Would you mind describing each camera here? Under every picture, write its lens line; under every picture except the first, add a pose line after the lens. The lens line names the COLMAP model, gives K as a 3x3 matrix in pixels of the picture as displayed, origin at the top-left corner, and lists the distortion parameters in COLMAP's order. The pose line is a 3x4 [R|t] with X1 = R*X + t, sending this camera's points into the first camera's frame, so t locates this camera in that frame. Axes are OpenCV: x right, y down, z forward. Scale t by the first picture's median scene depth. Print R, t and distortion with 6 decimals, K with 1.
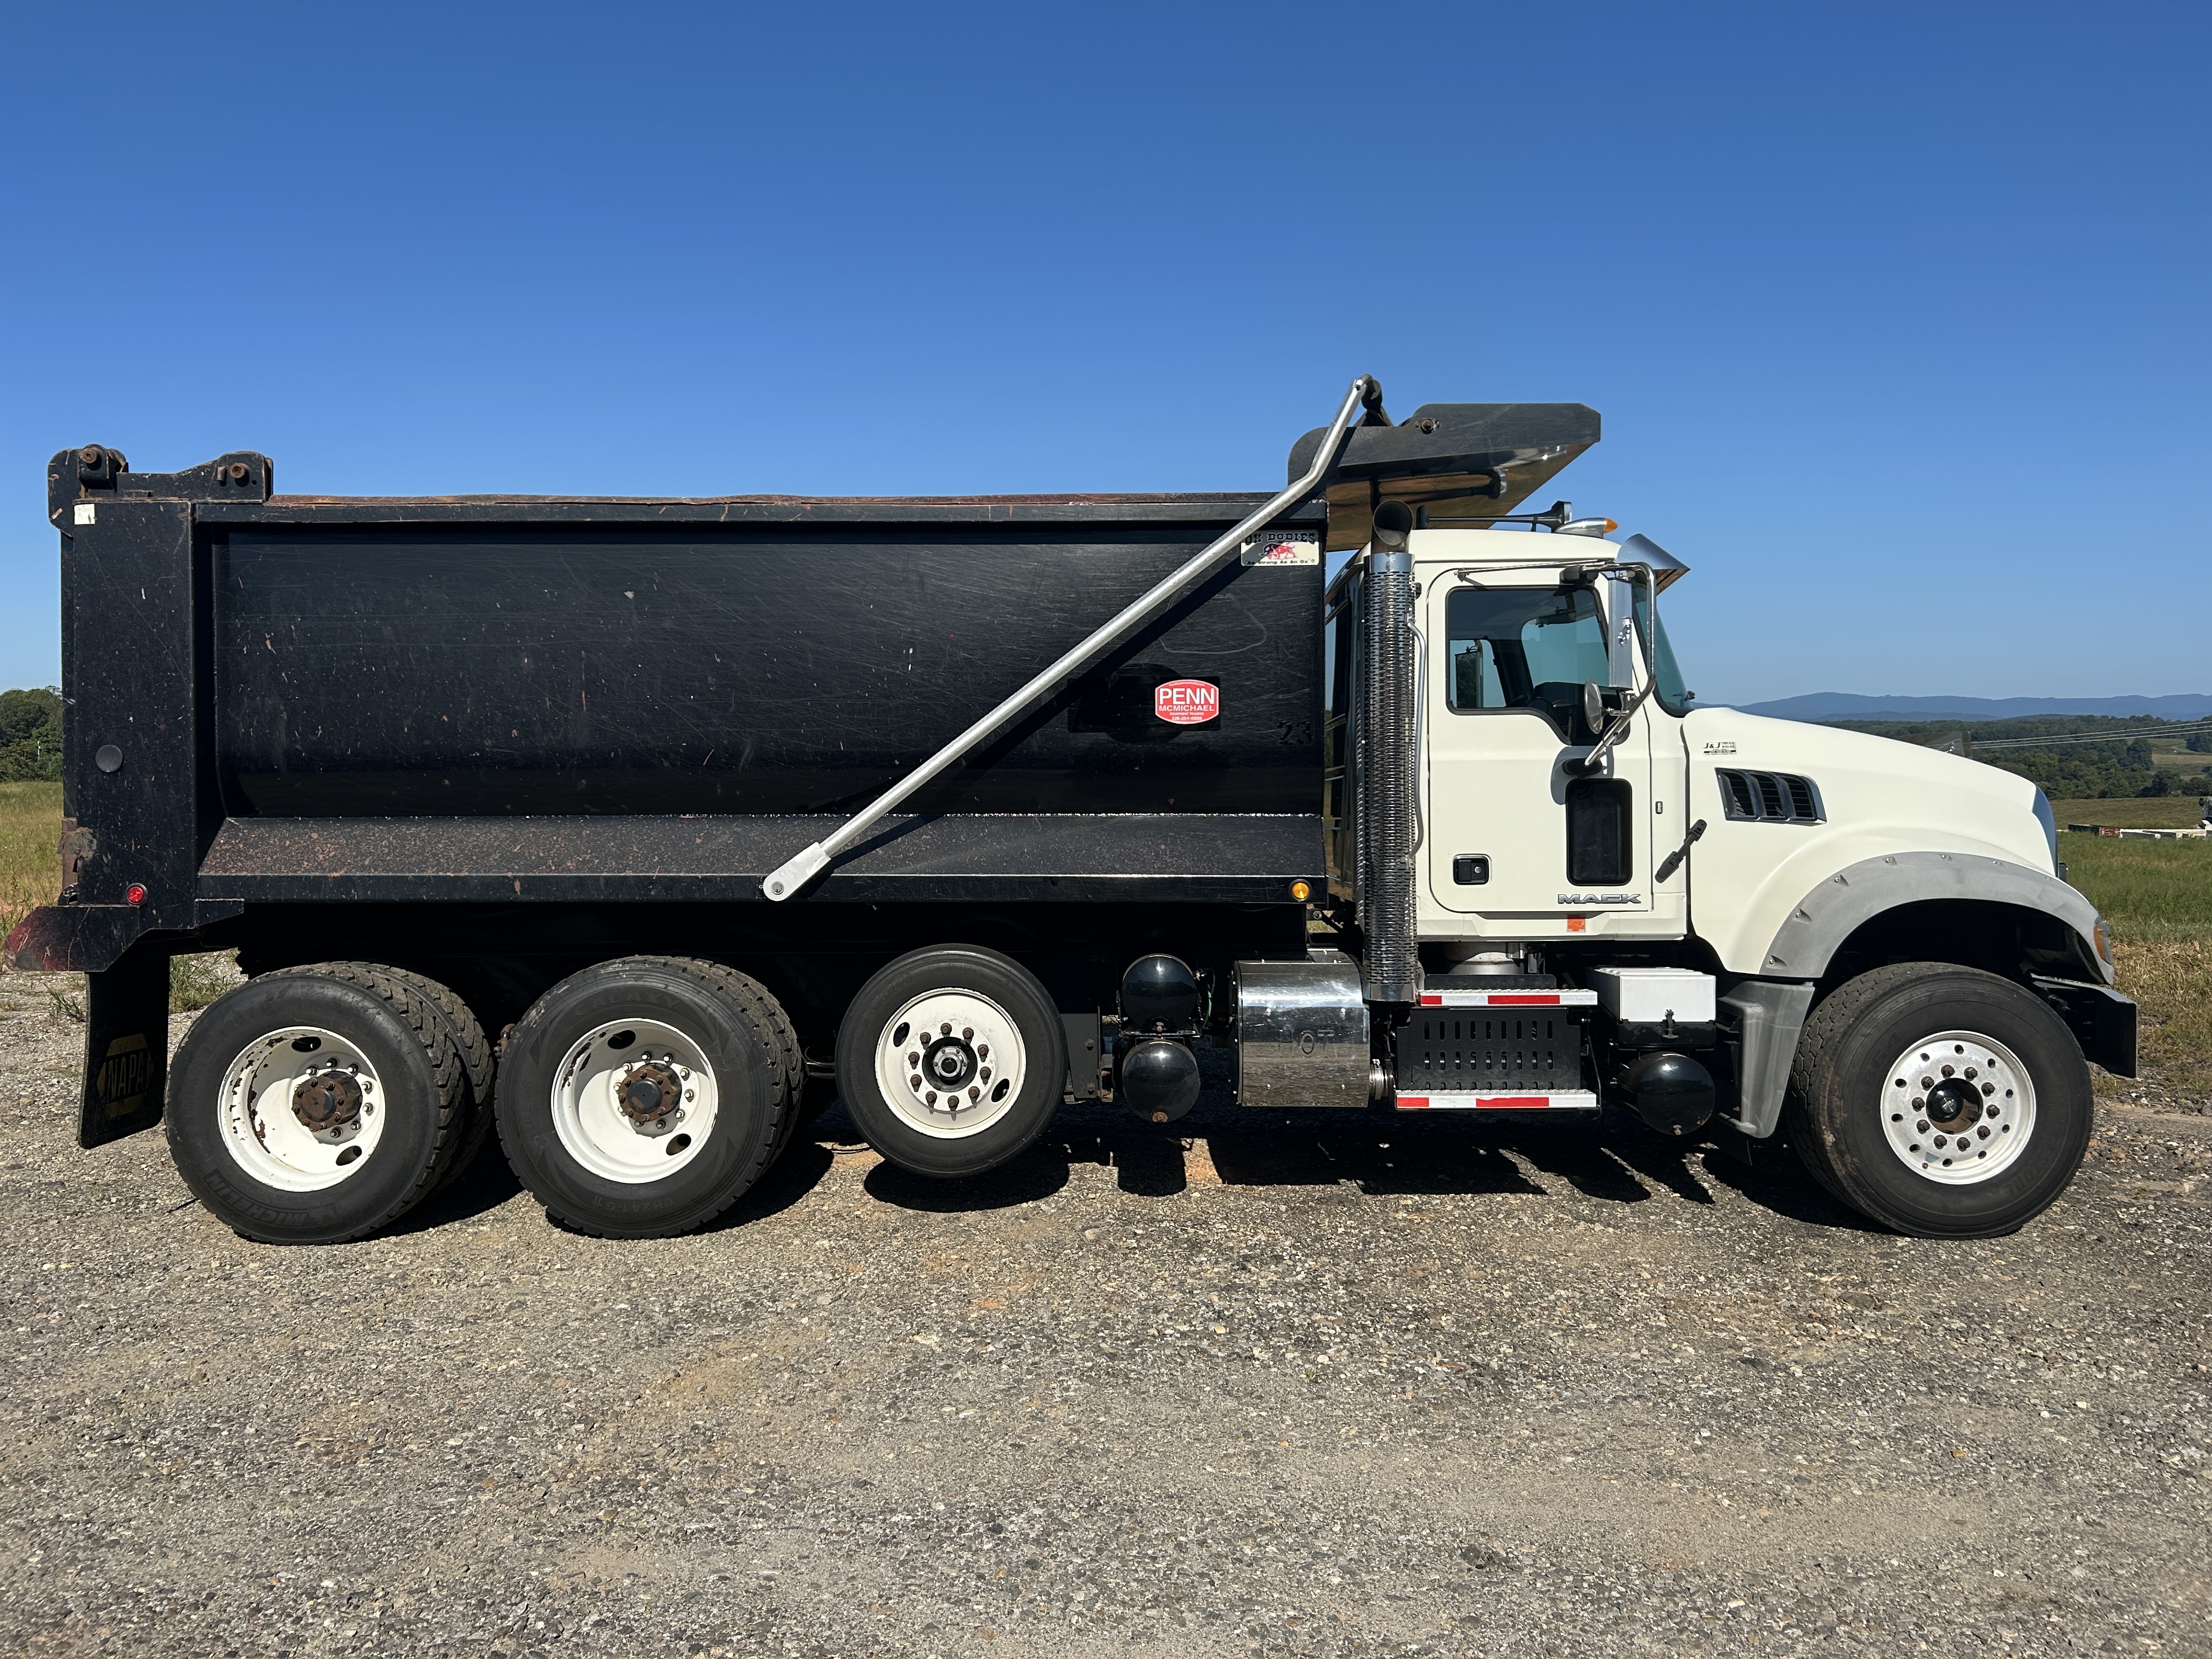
lens RADIAL K [[1654.4, 0, 1106.0], [0, 1654.4, 829.5], [0, 0, 1]] dist [0.068383, -0.104719]
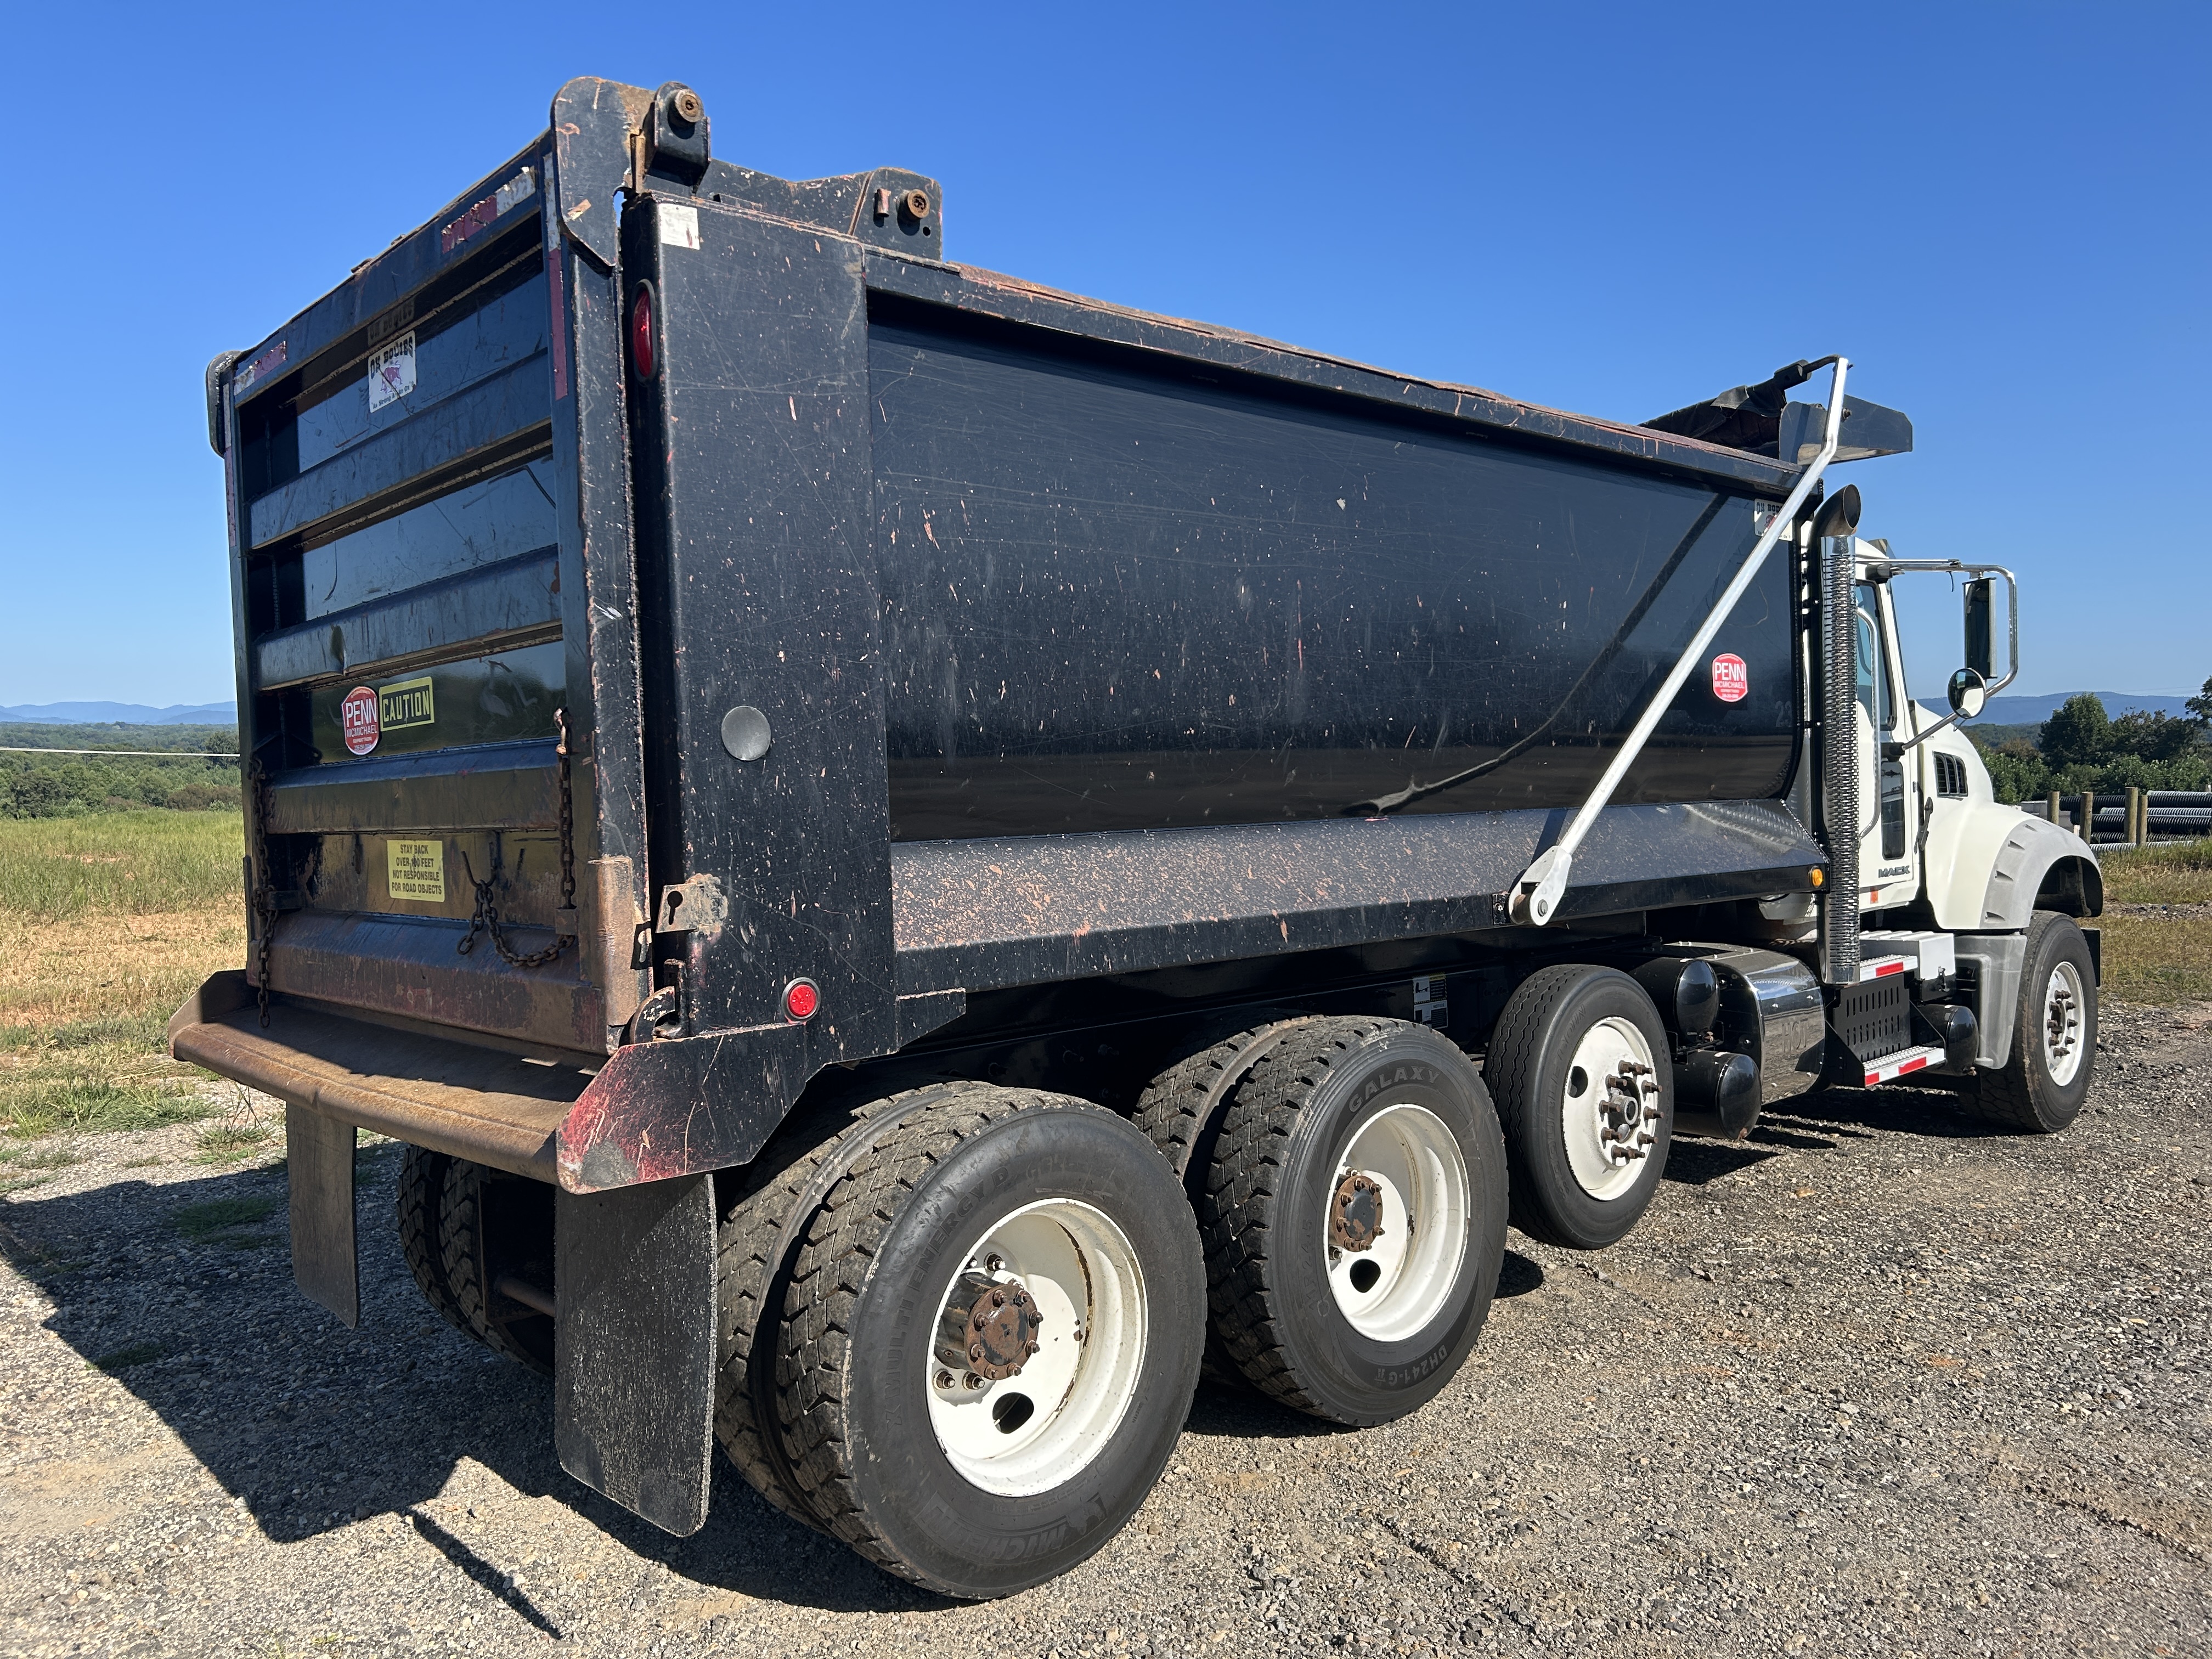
lens RADIAL K [[1674.6, 0, 1095.6], [0, 1674.6, 858.8], [0, 0, 1]] dist [0.063435, -0.111224]
pose [[0.732049, -0.043819, 0.679841, -0.849249], [0.040857, 0.998957, 0.020394, -0.010814], [-0.680025, 0.012847, 0.733076, 0.555403]]
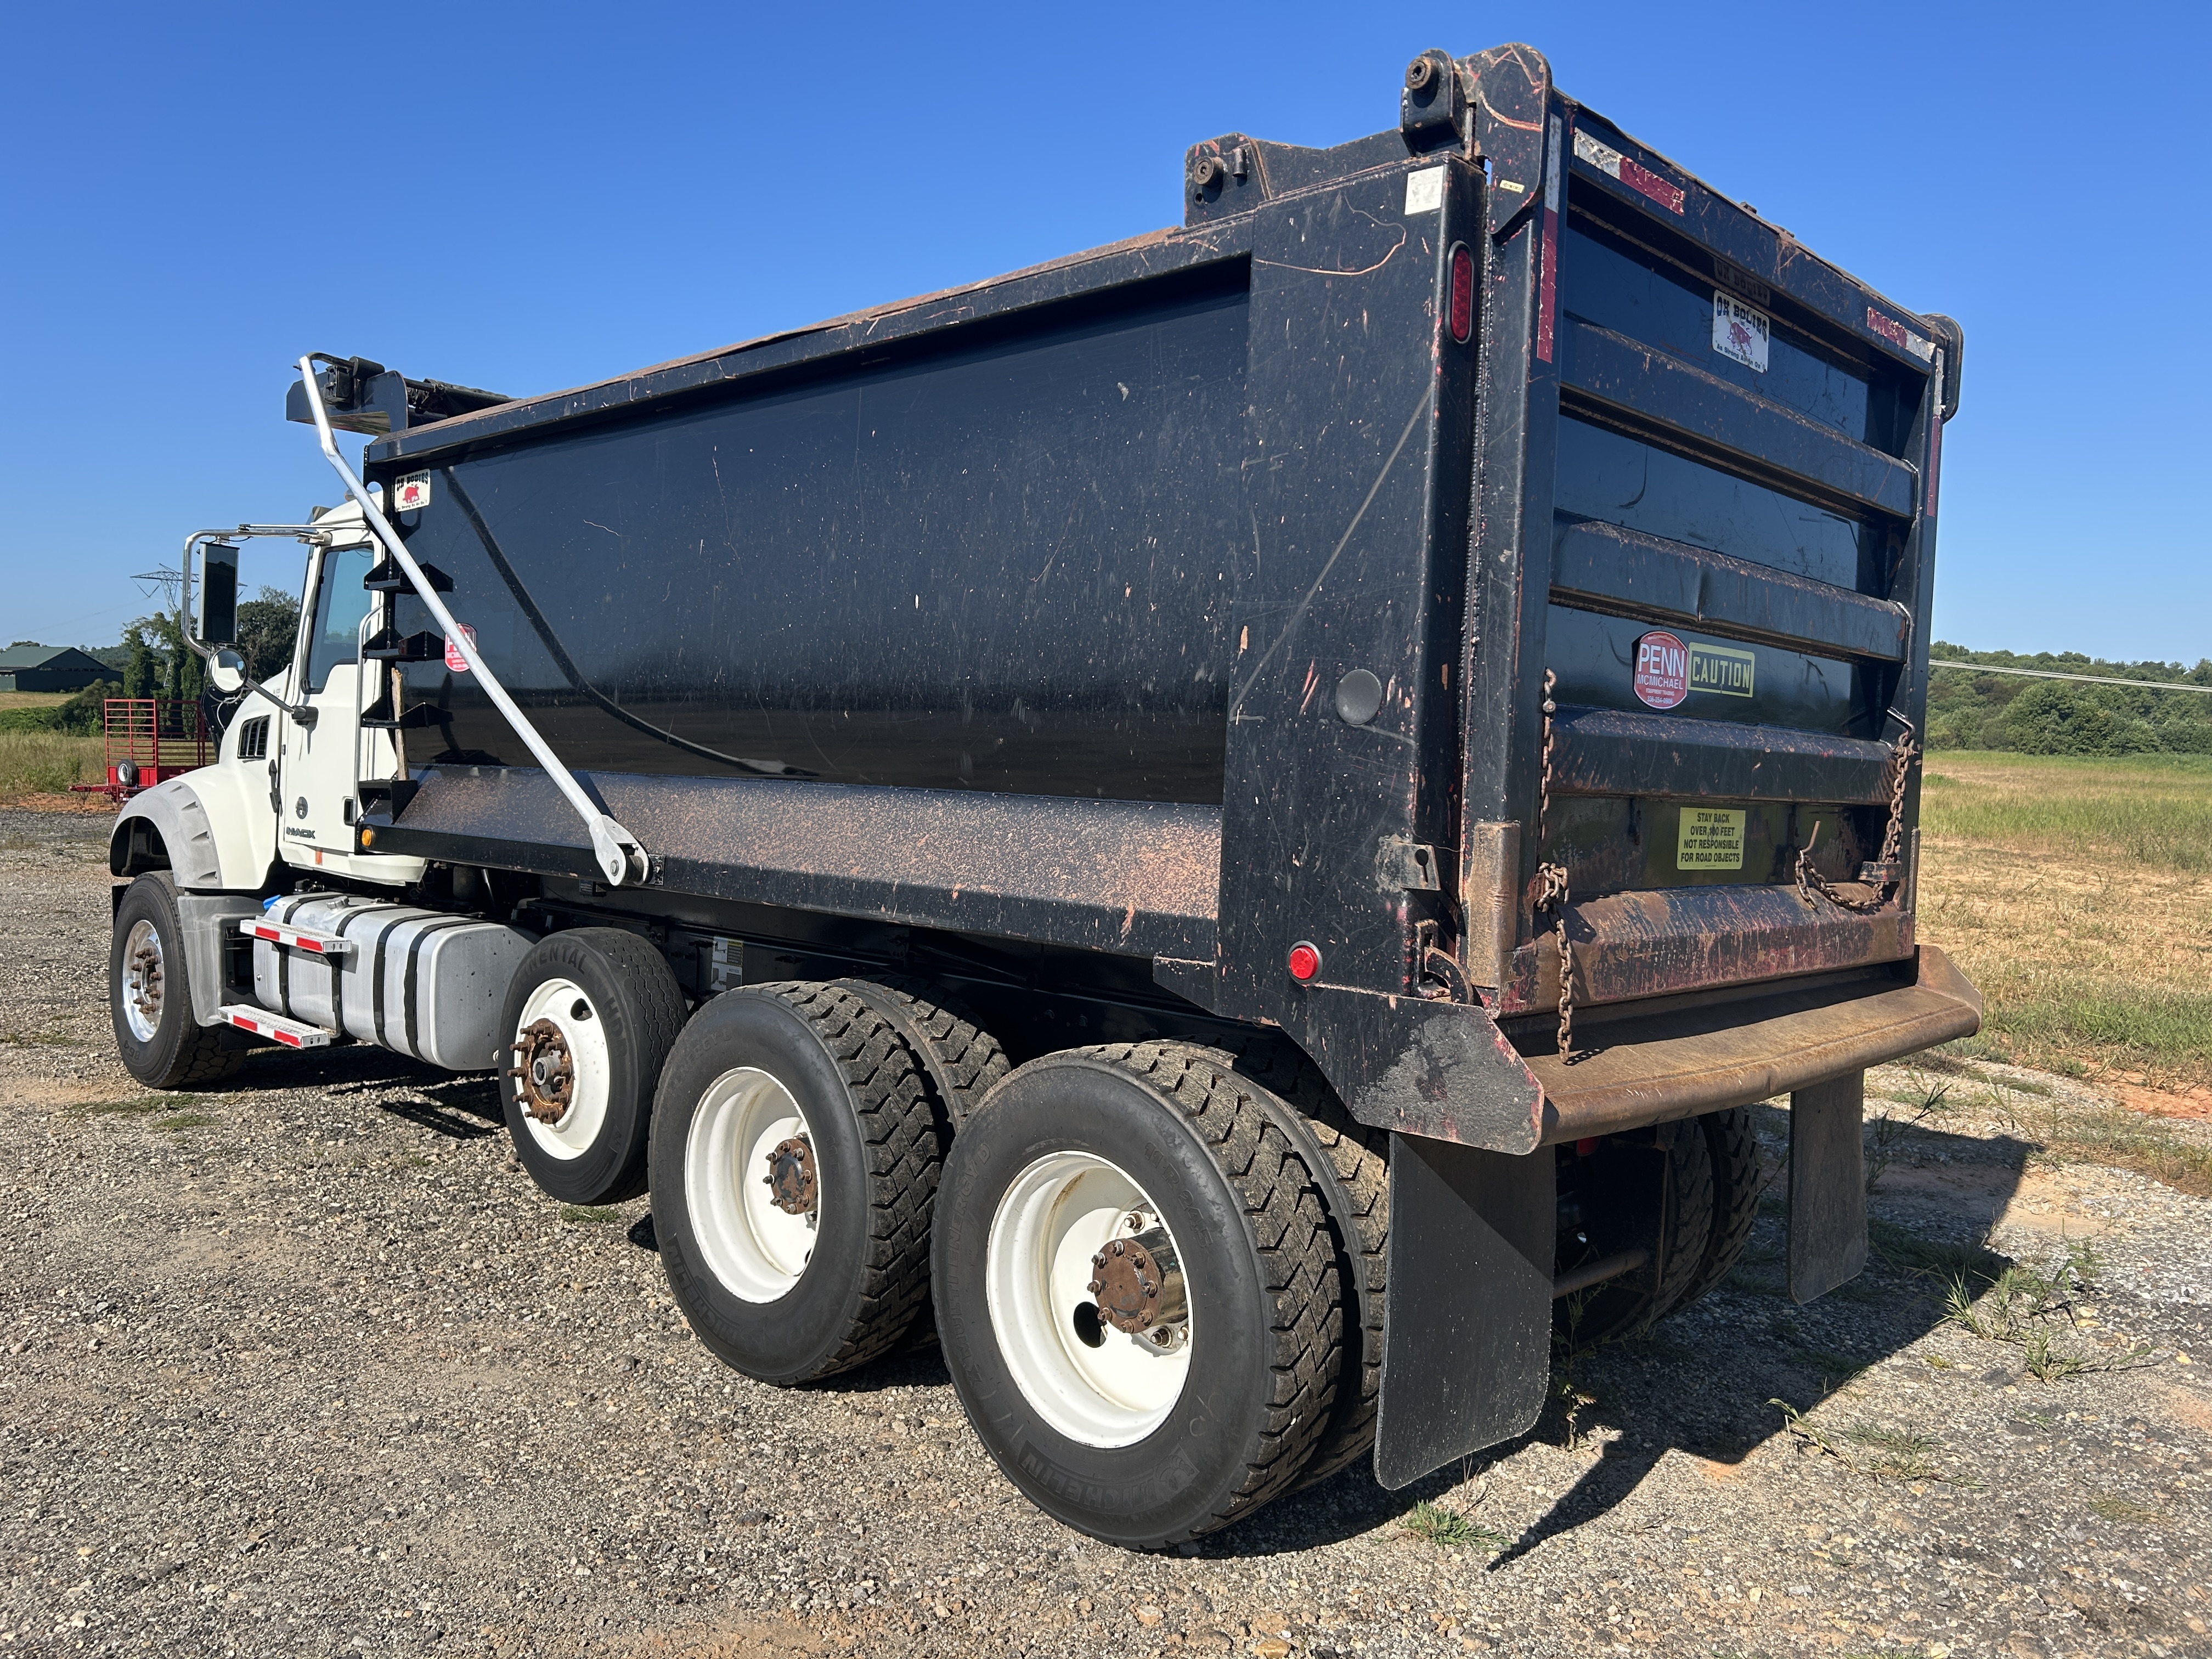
lens RADIAL K [[1674.6, 0, 1095.6], [0, 1674.6, 858.8], [0, 0, 1]] dist [0.063435, -0.111224]
pose [[-0.726300, -0.061972, 0.684578, -0.864721], [-0.028767, 0.997795, 0.059806, -0.024876], [-0.686775, 0.023744, -0.726482, 1.602893]]
